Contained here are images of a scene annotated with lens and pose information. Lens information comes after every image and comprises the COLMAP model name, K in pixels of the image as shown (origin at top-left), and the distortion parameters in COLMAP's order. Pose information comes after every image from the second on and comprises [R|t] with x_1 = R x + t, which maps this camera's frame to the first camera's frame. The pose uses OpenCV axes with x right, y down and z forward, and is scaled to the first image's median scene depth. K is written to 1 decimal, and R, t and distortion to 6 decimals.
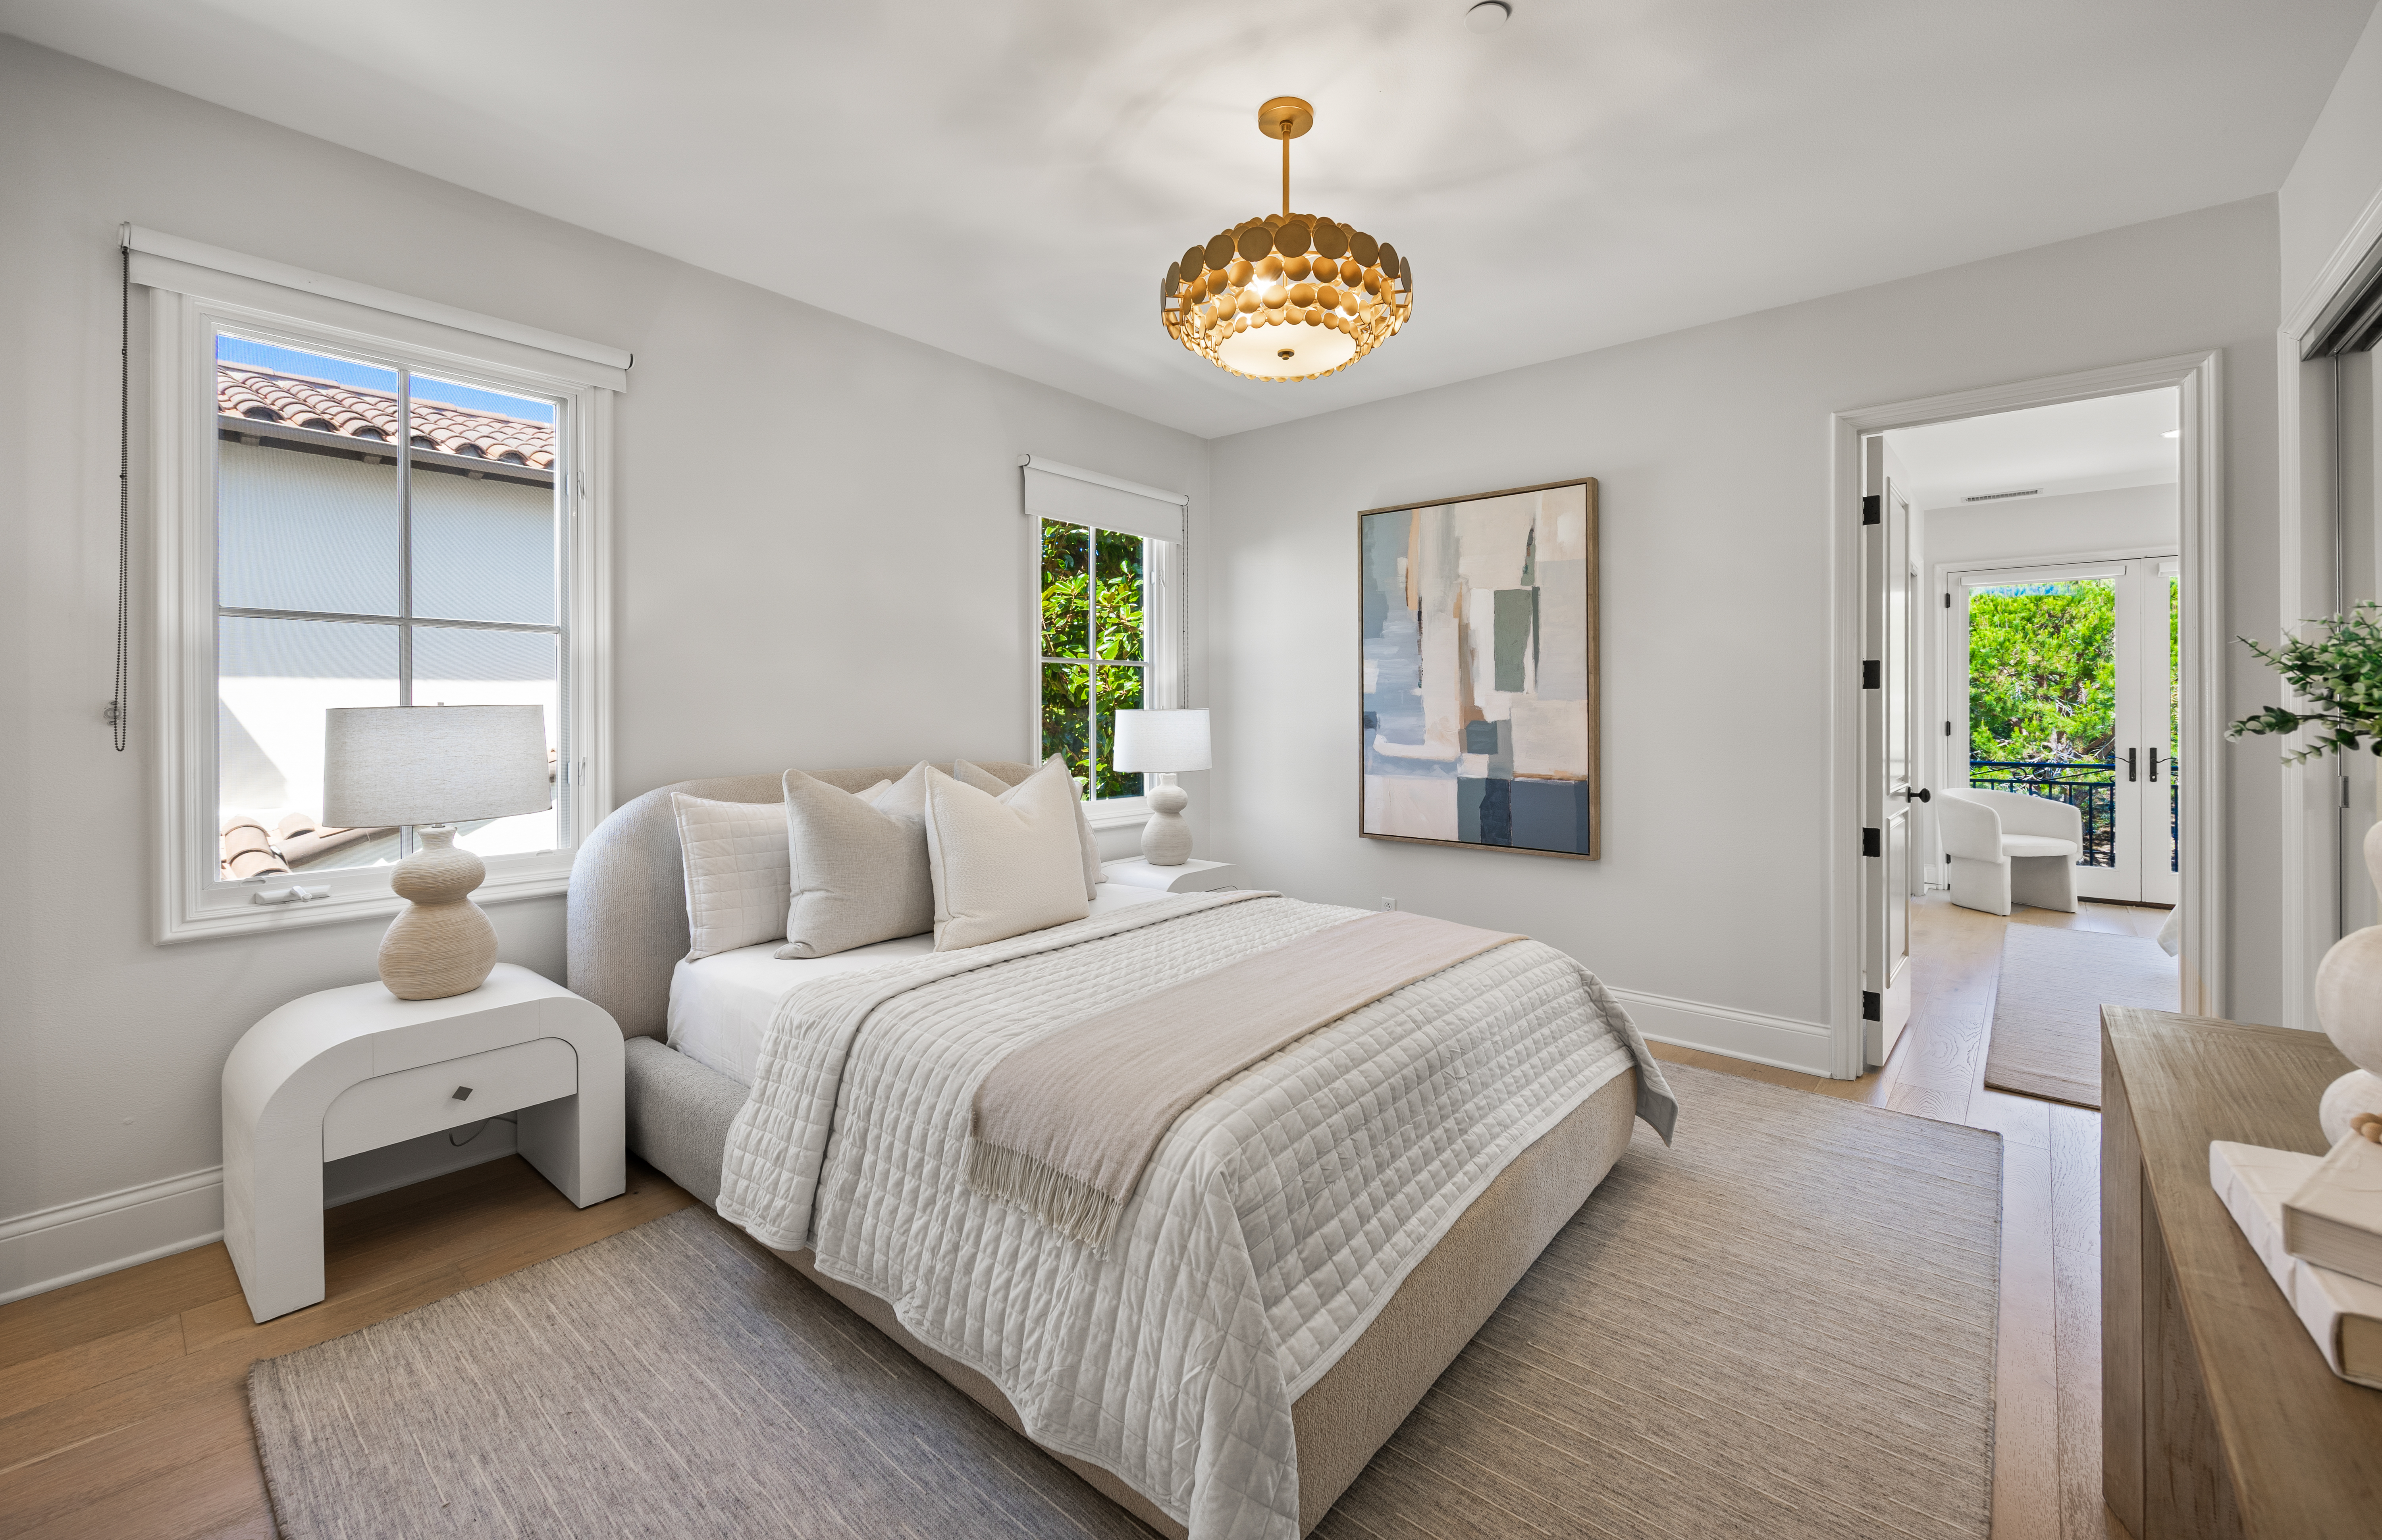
lens RADIAL K [[979.3, 0, 1193.6], [0, 979.3, 713.9], [0, 0, 1]] dist [0.000158, -0.000038]
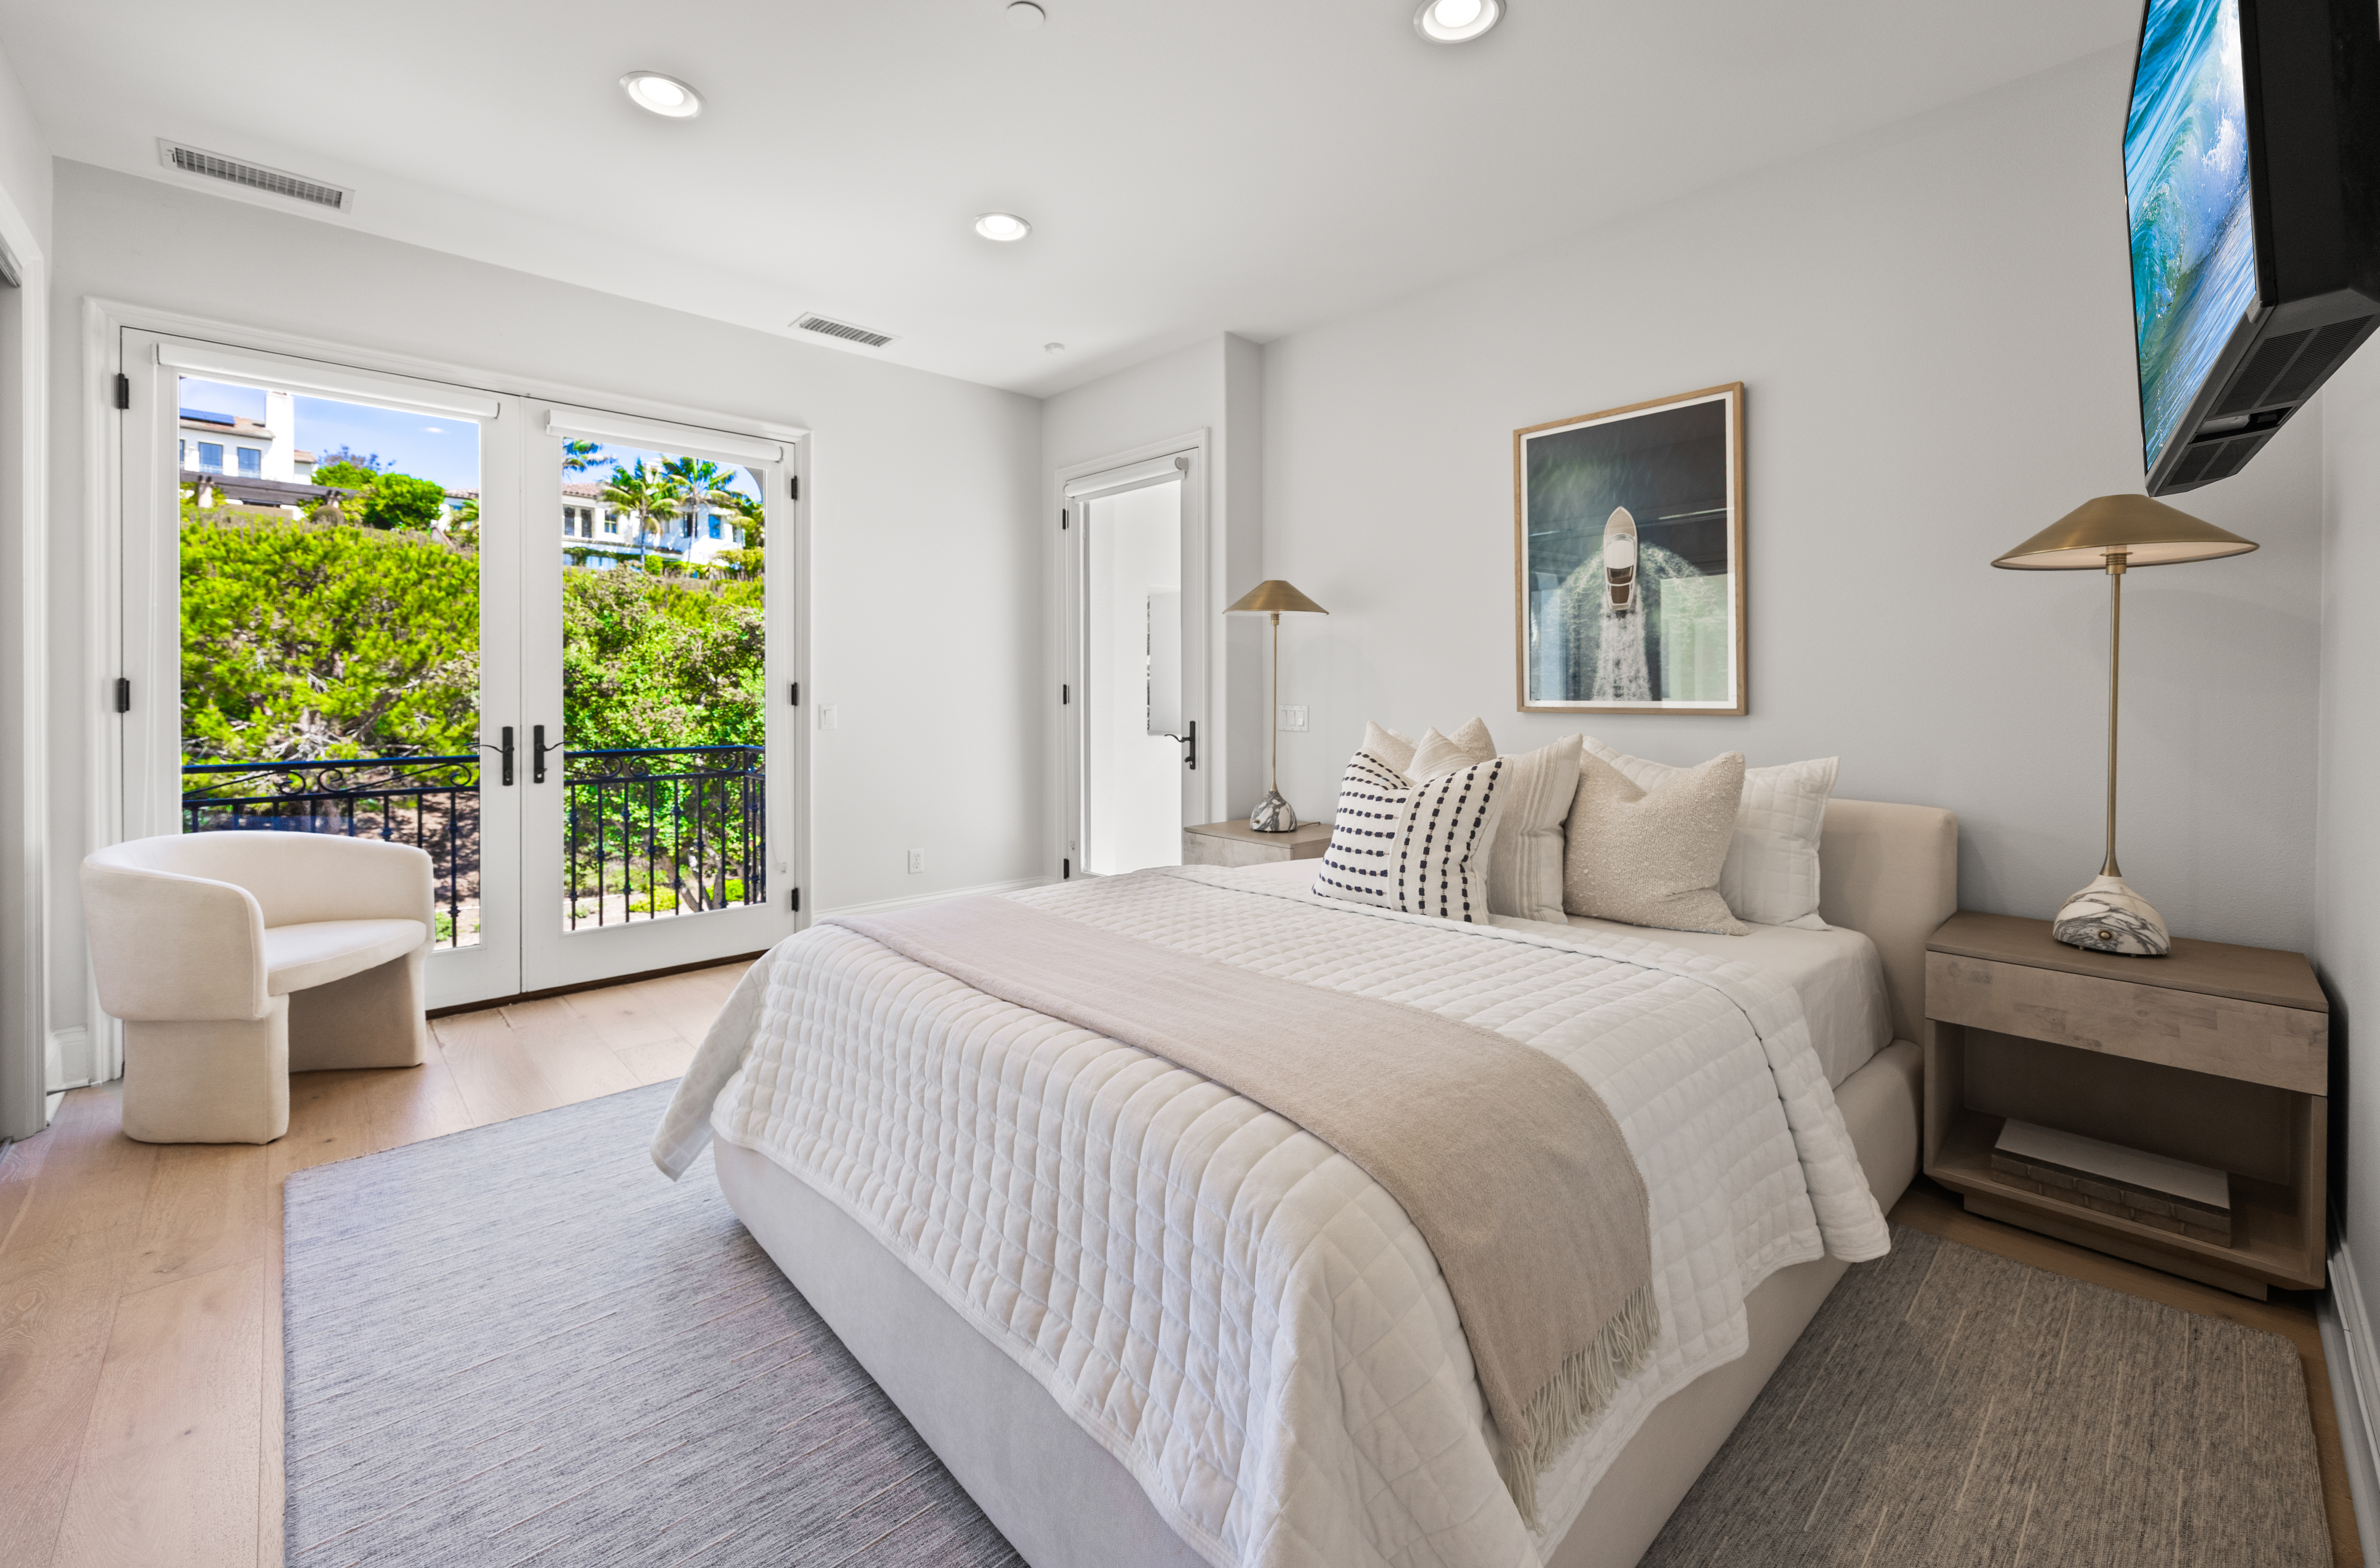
lens RADIAL K [[974.9, 0, 1194.8], [0, 974.9, 694.1], [0, 0, 1]] dist [0.001356, 0.000079]
pose [[0.102724, -0.000276, 0.994710, 0.132065], [0.001743, 0.999998, 0.000097, 0.004967], [-0.994708, 0.001724, 0.102724, 0.164403]]
